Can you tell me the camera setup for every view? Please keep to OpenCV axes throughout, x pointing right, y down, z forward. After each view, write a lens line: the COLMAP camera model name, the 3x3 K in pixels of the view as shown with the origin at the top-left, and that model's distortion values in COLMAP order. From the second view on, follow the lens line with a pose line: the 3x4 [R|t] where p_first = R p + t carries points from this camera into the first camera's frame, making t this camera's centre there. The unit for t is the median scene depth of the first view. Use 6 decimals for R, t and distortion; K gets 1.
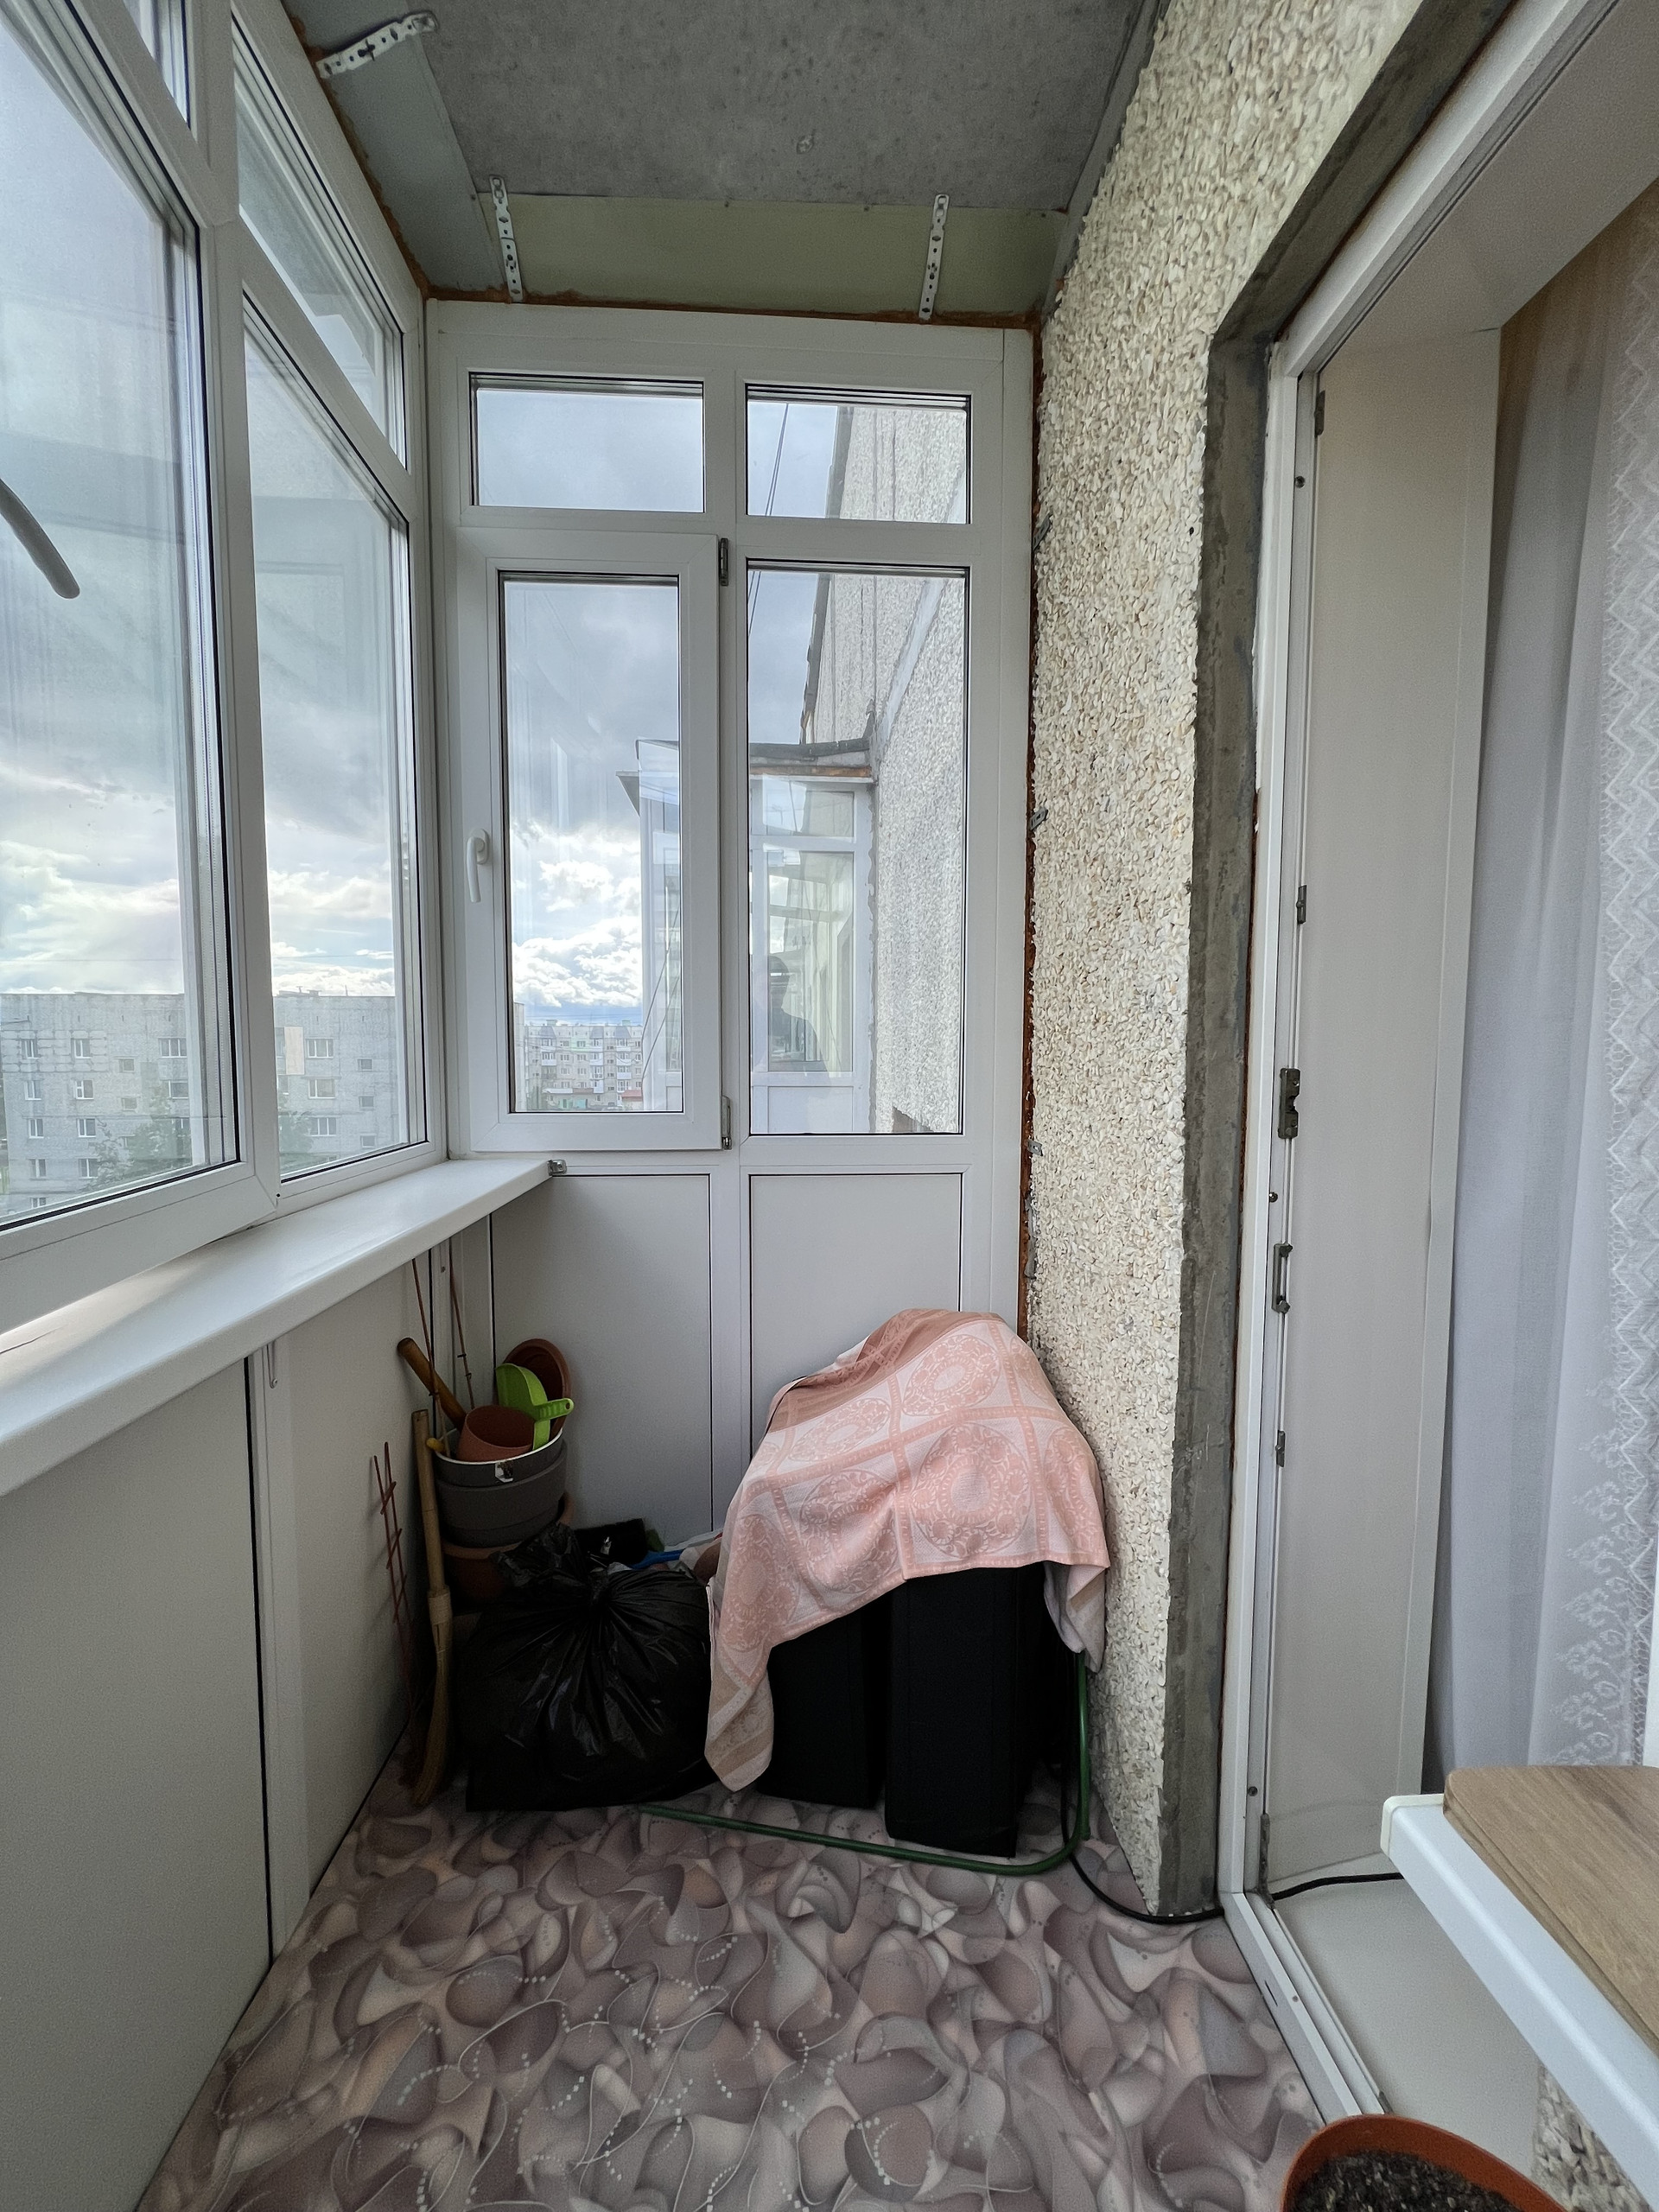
lens RADIAL K [[893.1, 0, 822.3], [0, 893.1, 1114.0], [0, 0, 1]] dist [0.003342, -0.000271]
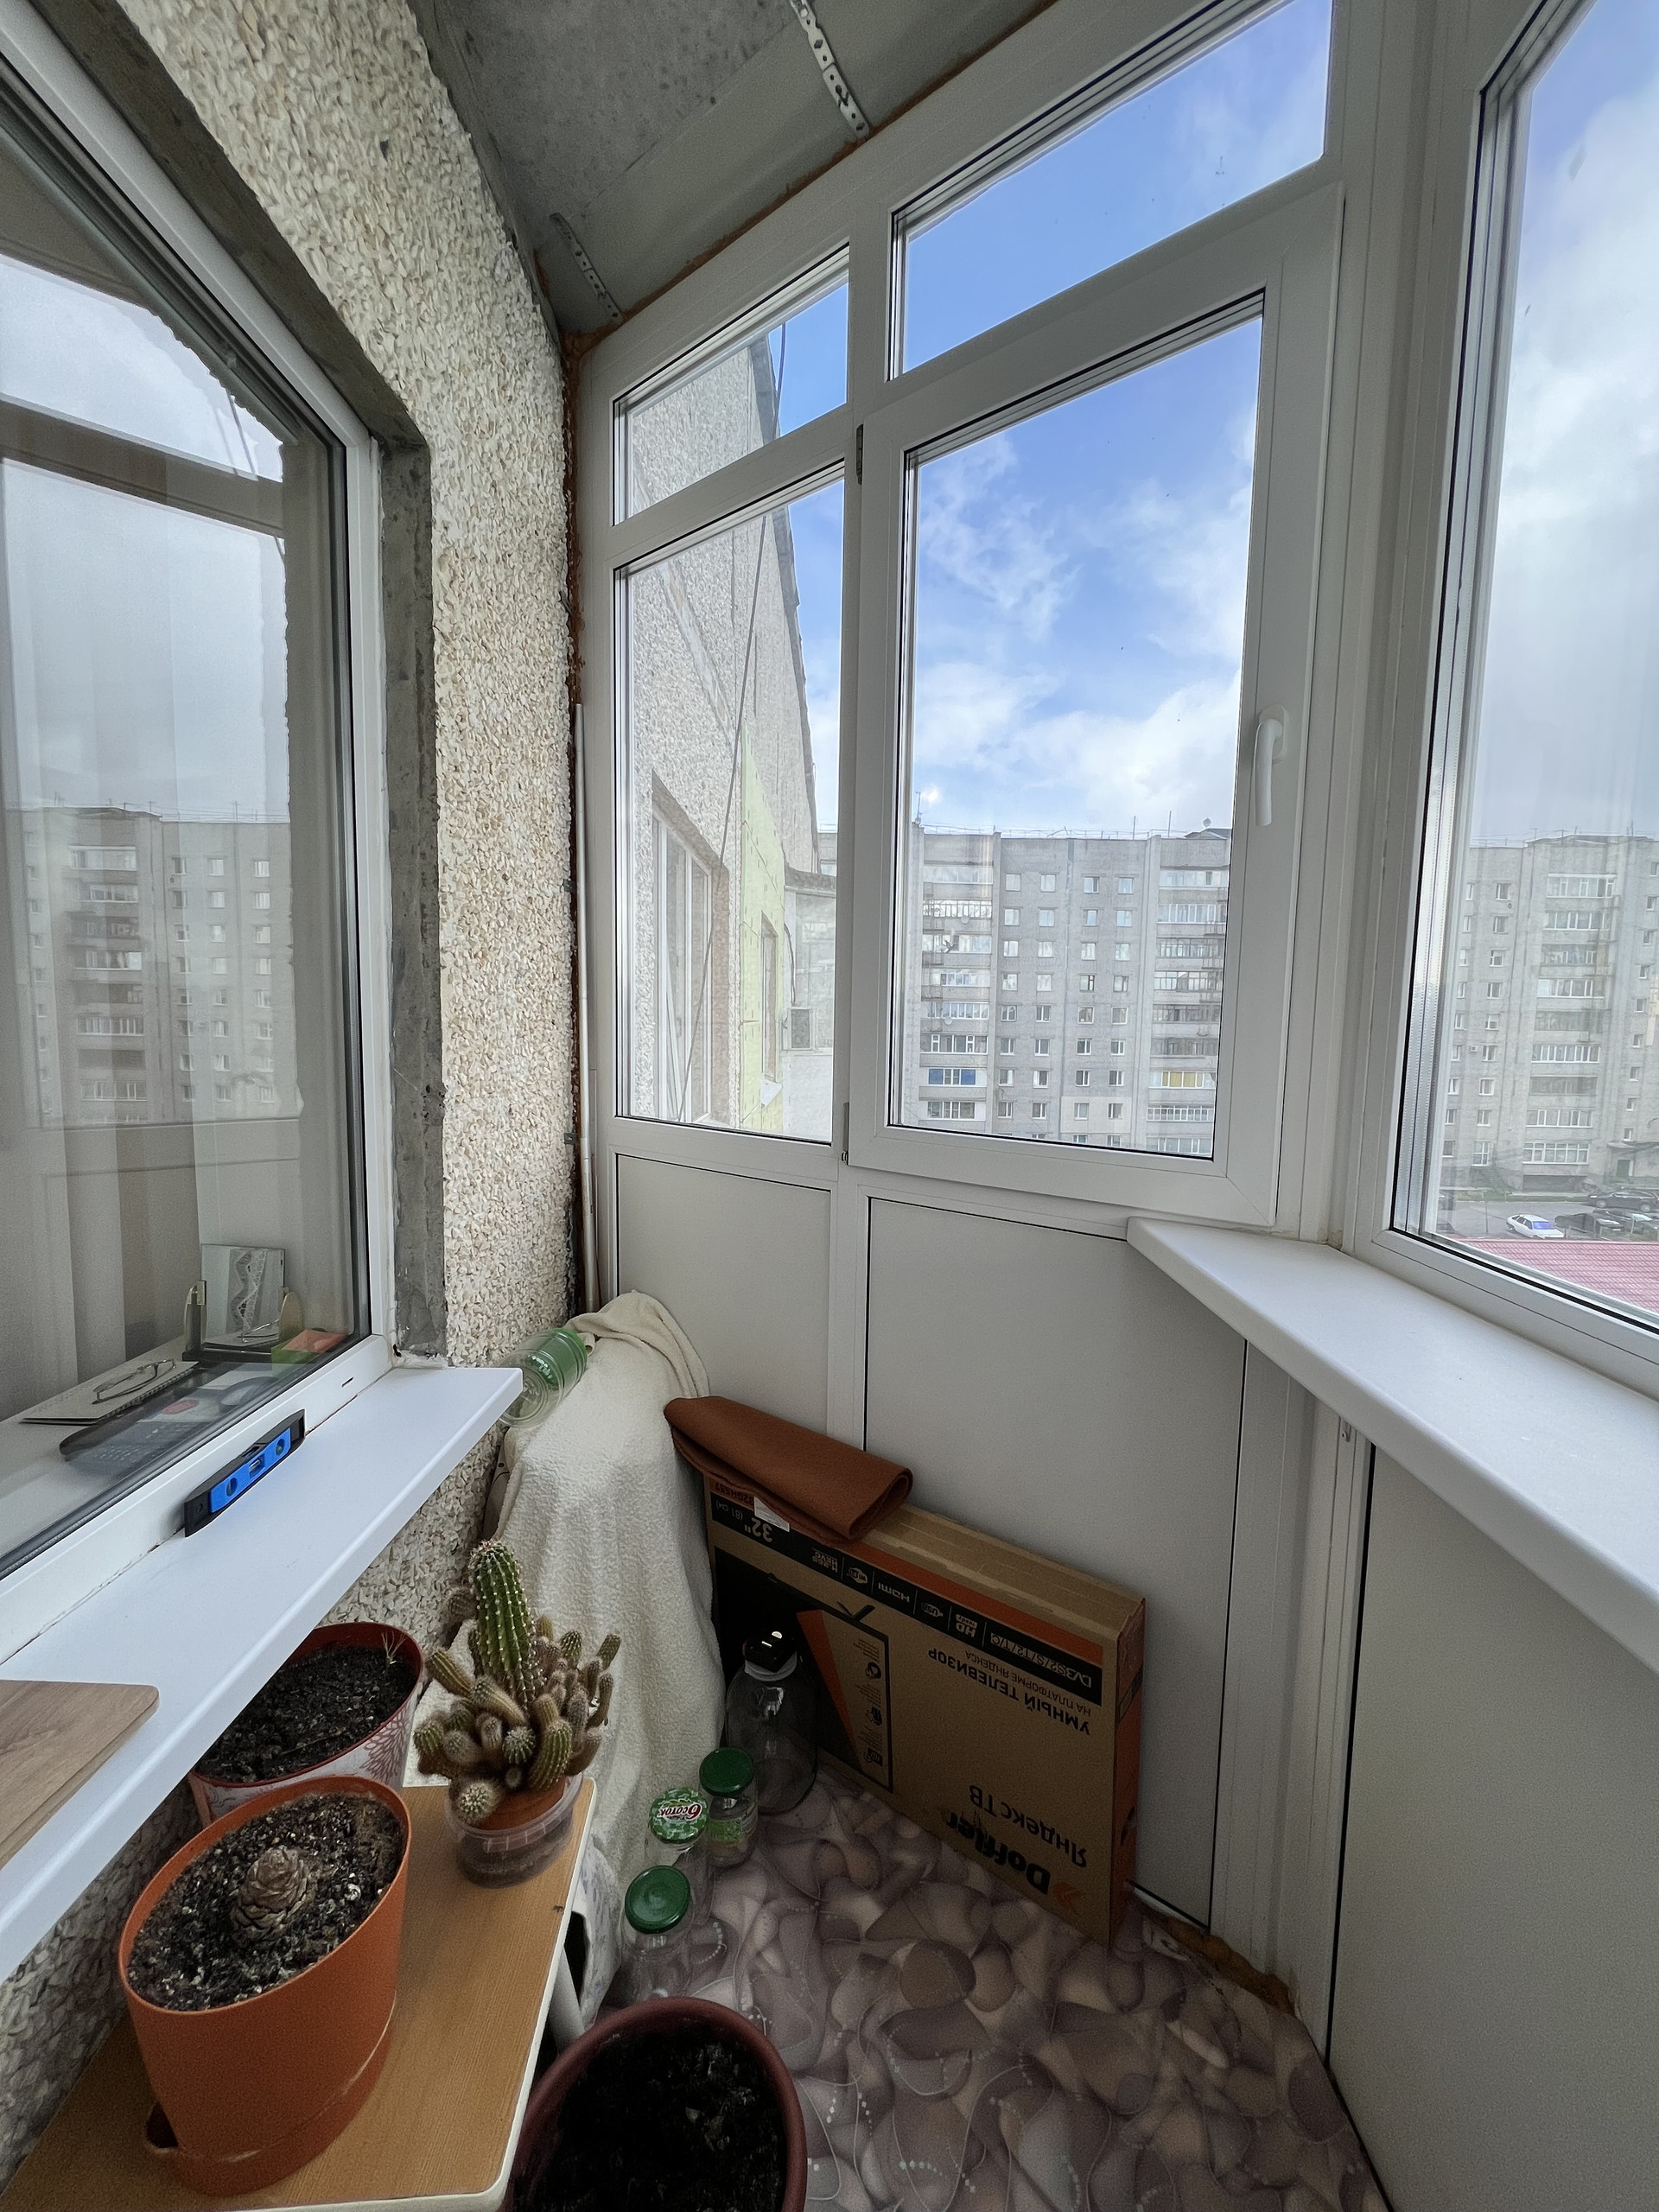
lens RADIAL K [[893.1, 0, 830.2], [0, 893.1, 1100.5], [0, 0, 1]] dist [0.003342, -0.000271]
pose [[-0.997798, -0.023683, 0.061957, 0.071779], [-0.013142, 0.986153, 0.165316, -0.076293], [-0.065014, 0.164138, -0.984293, 0.834330]]
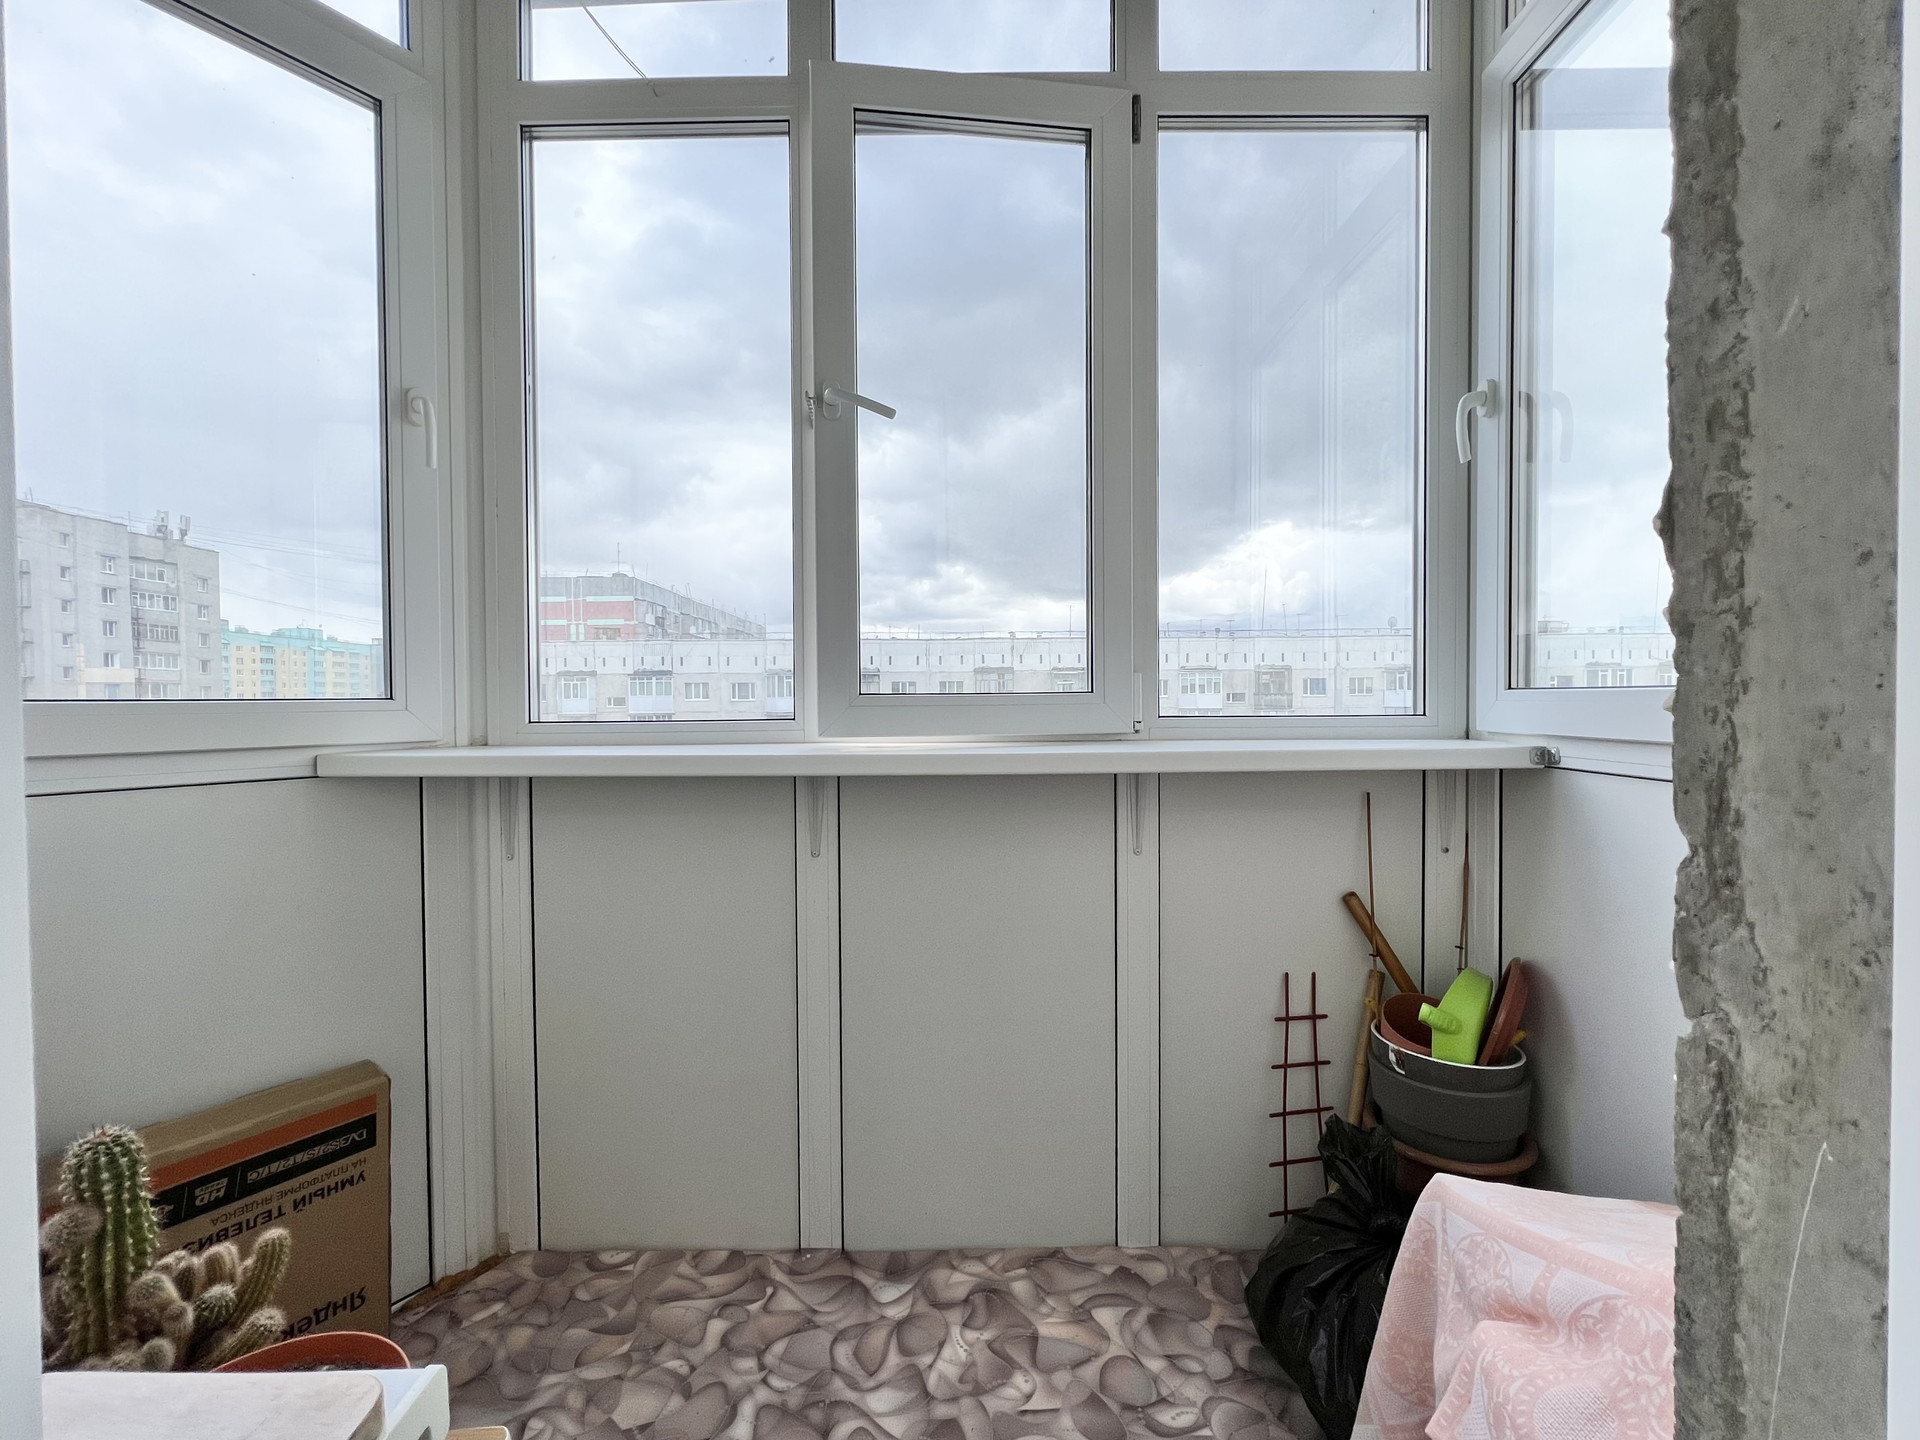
lens RADIAL K [[775.2, 0, 949.8], [0, 775.2, 712.2], [0, 0, 1]] dist [0.003342, -0.000271]
pose [[-0.059448, 0.012304, -0.998156, 0.684835], [-0.060158, 0.998062, 0.015886, 0.064438], [0.996417, 0.060991, -0.058593, 0.765875]]
